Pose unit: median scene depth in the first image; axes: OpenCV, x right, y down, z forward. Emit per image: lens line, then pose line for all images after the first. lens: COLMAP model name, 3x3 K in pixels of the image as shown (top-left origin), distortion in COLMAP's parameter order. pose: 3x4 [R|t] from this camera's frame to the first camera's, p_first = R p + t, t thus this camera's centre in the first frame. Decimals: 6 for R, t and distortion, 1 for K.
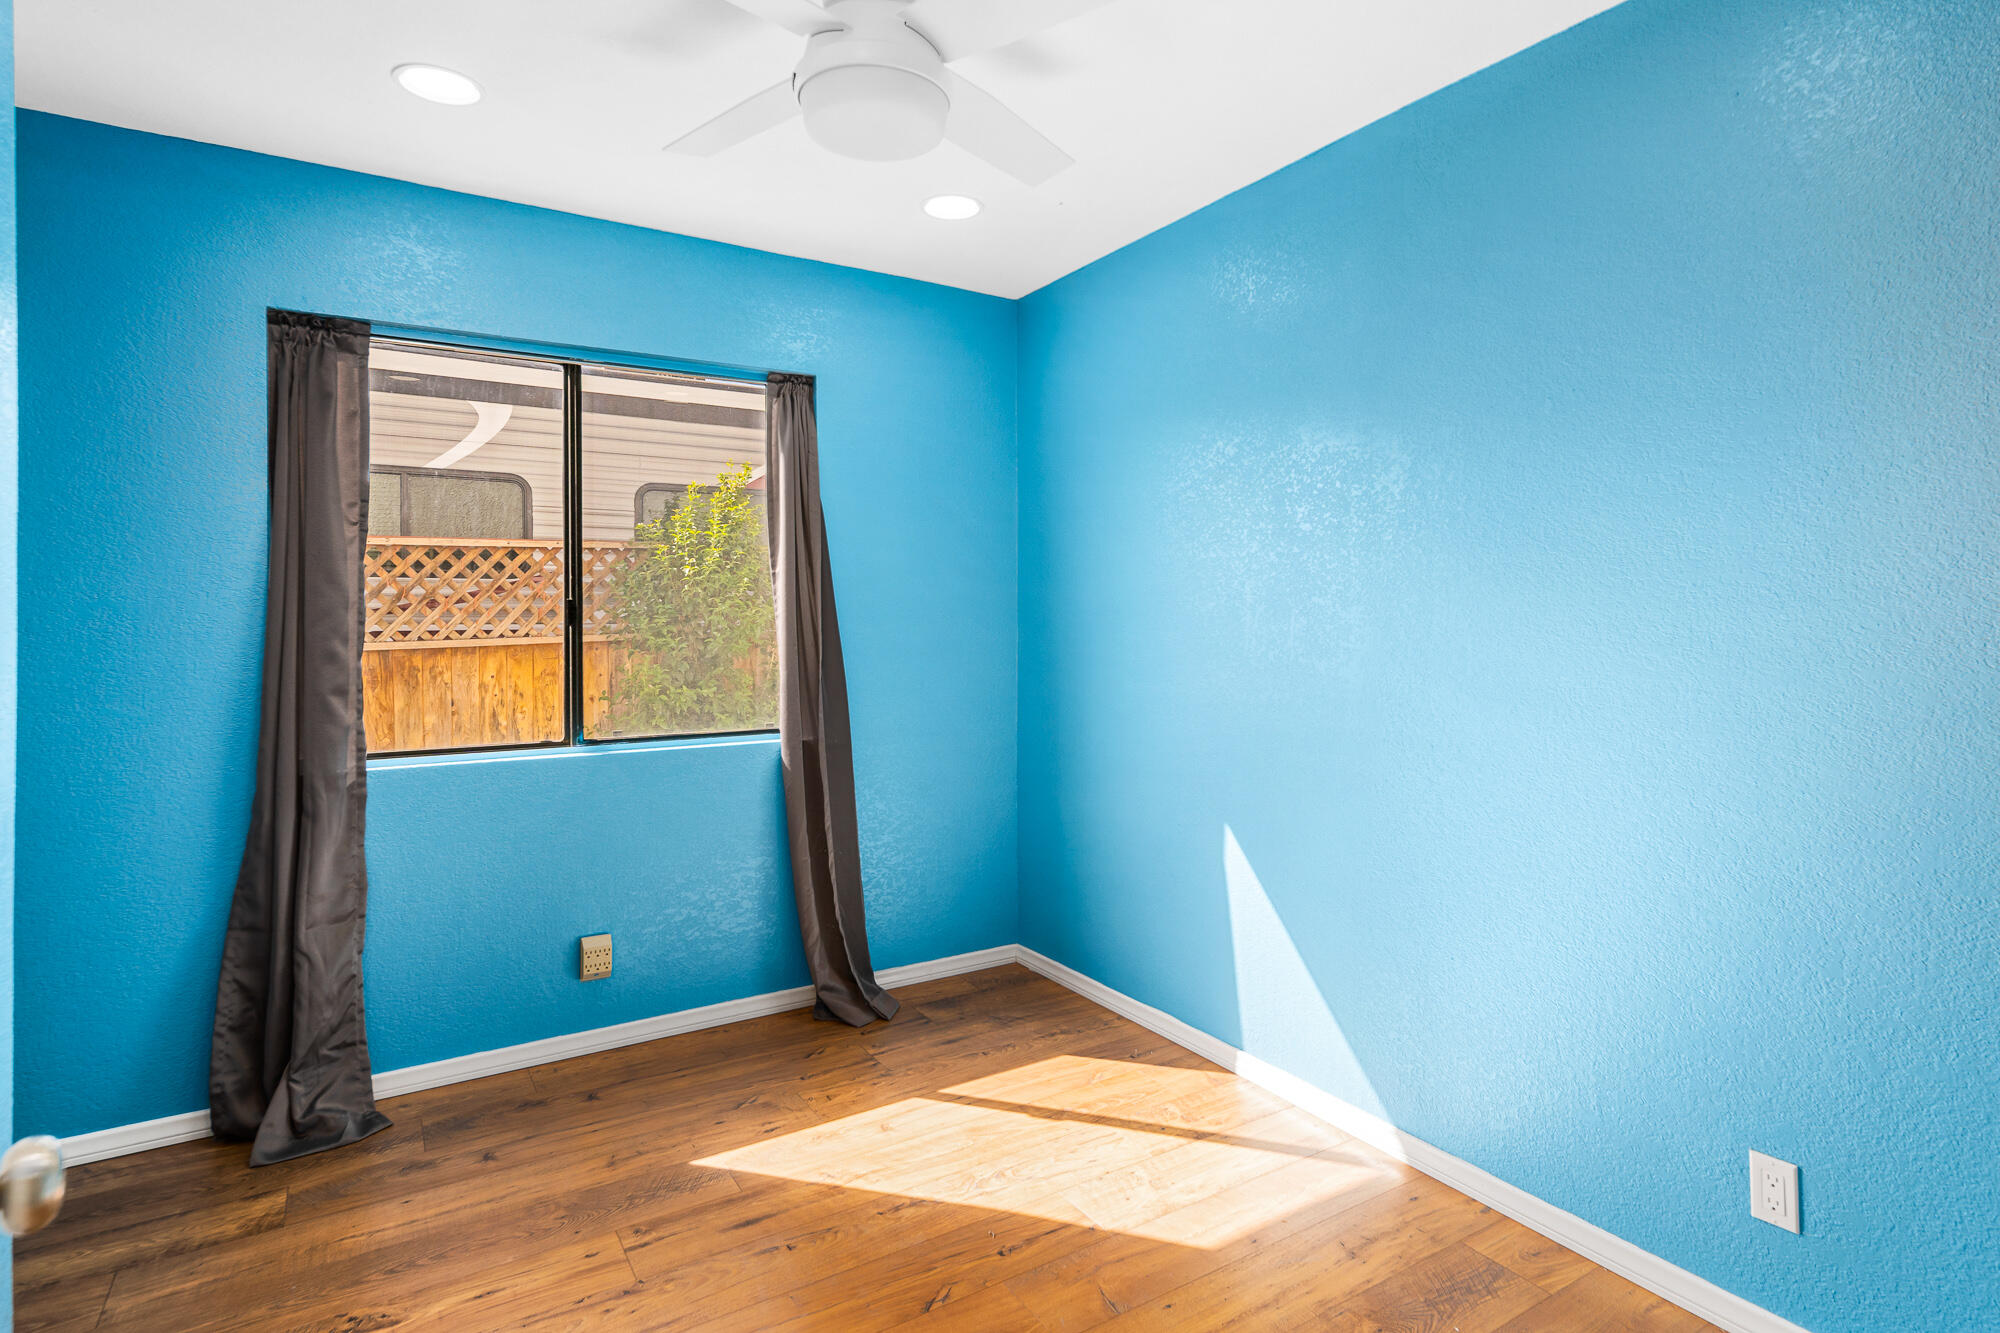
lens RADIAL K [[1002.5, 0, 964.4], [0, 1002.5, 614.7], [0, 0, 1]] dist [0.004762, 0.000231]
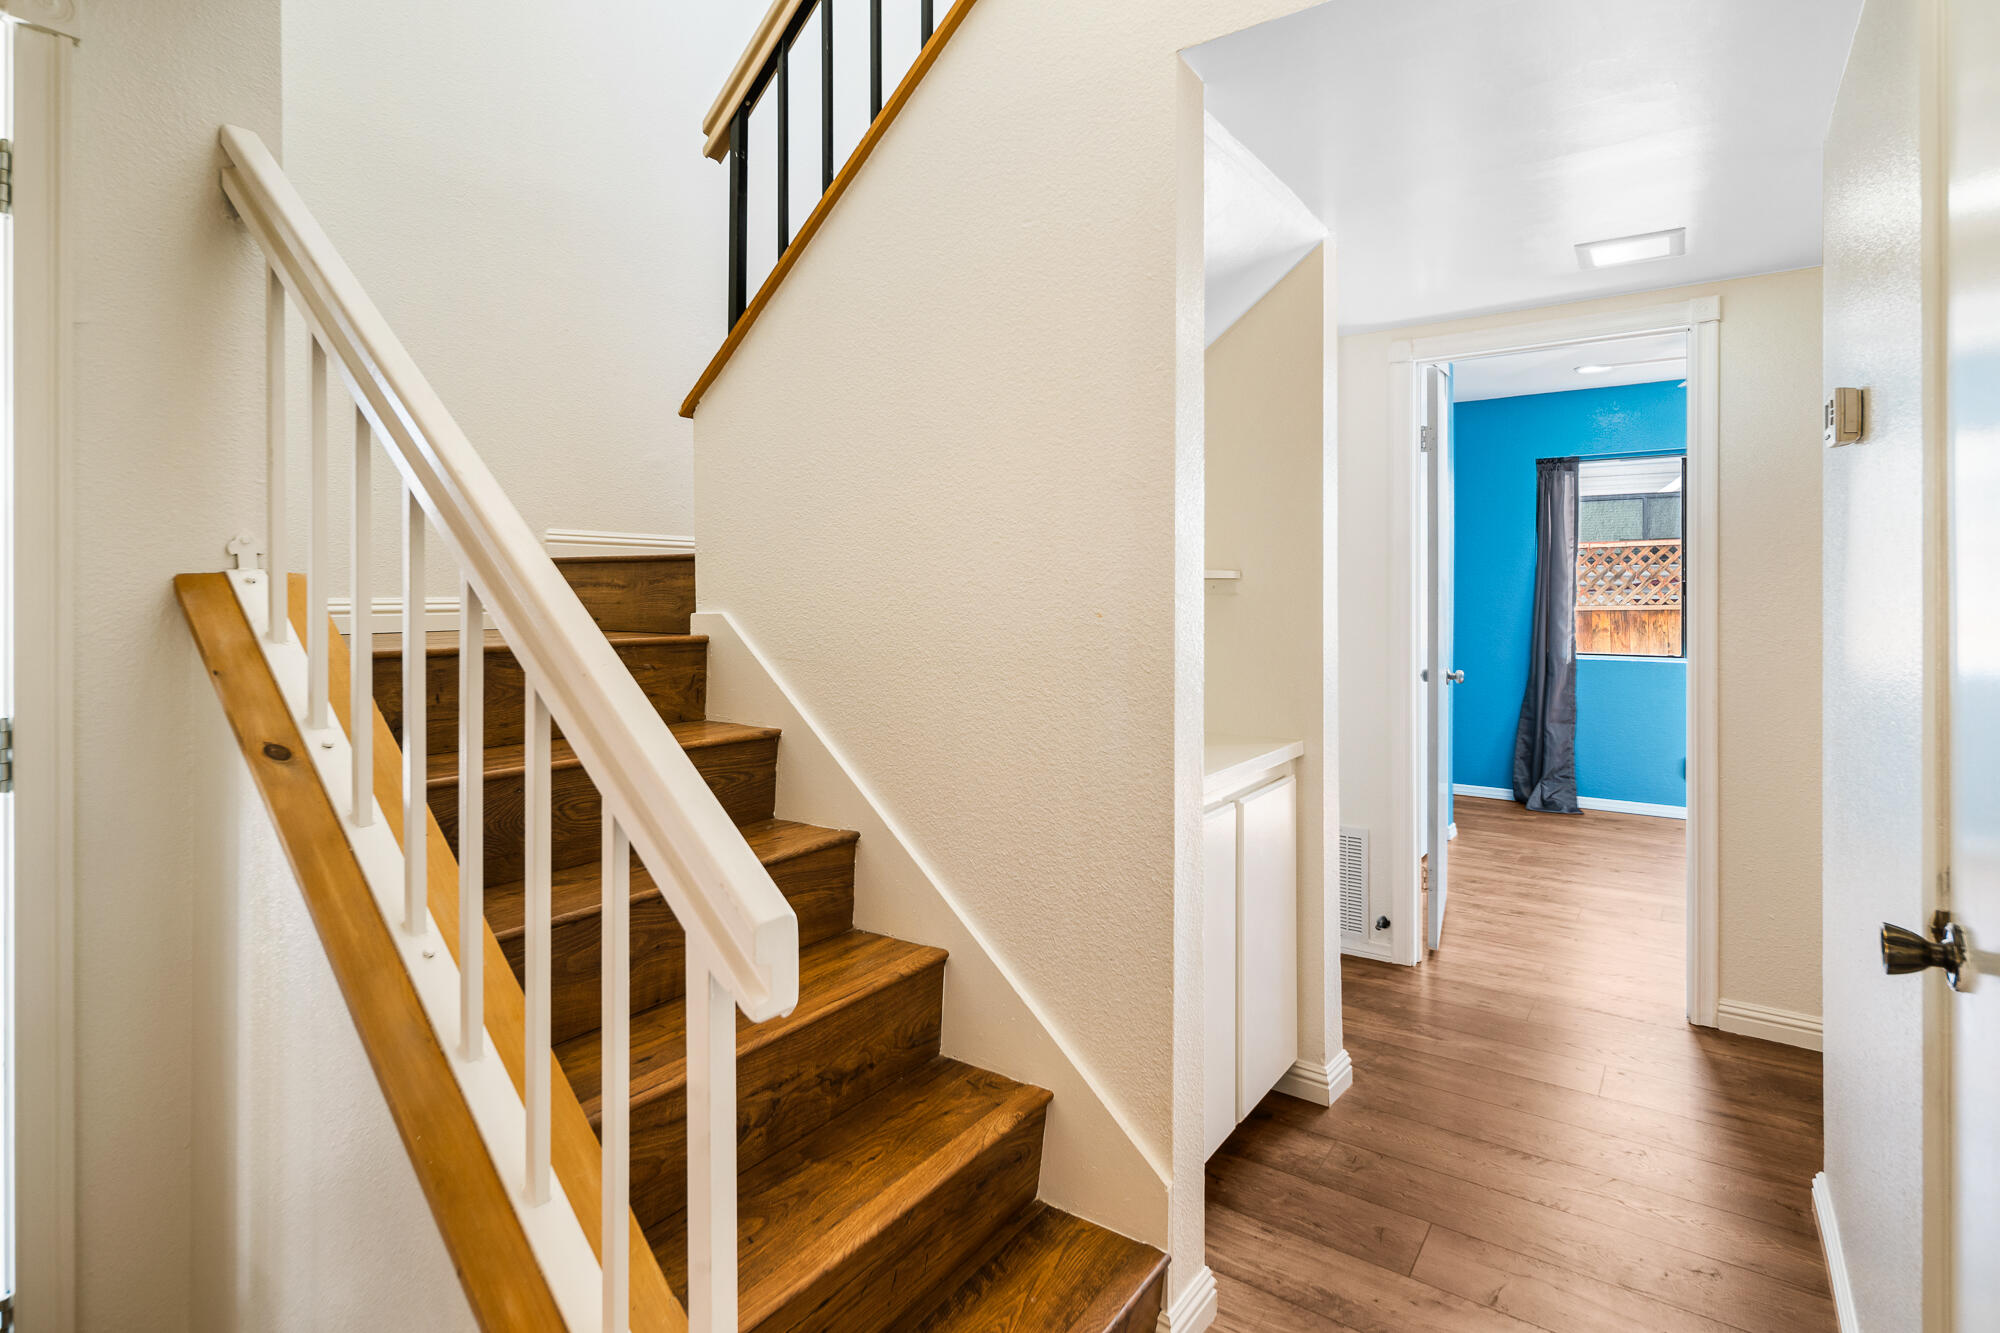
lens RADIAL K [[1002.5, 0, 1005.2], [0, 1002.5, 589.7], [0, 0, 1]] dist [0.004762, 0.000231]
pose [[0.398242, 0.003369, -0.917274, 0.933746], [-0.005081, 0.999986, 0.001467, 0.007507], [0.917266, 0.004076, 0.398254, -1.038639]]
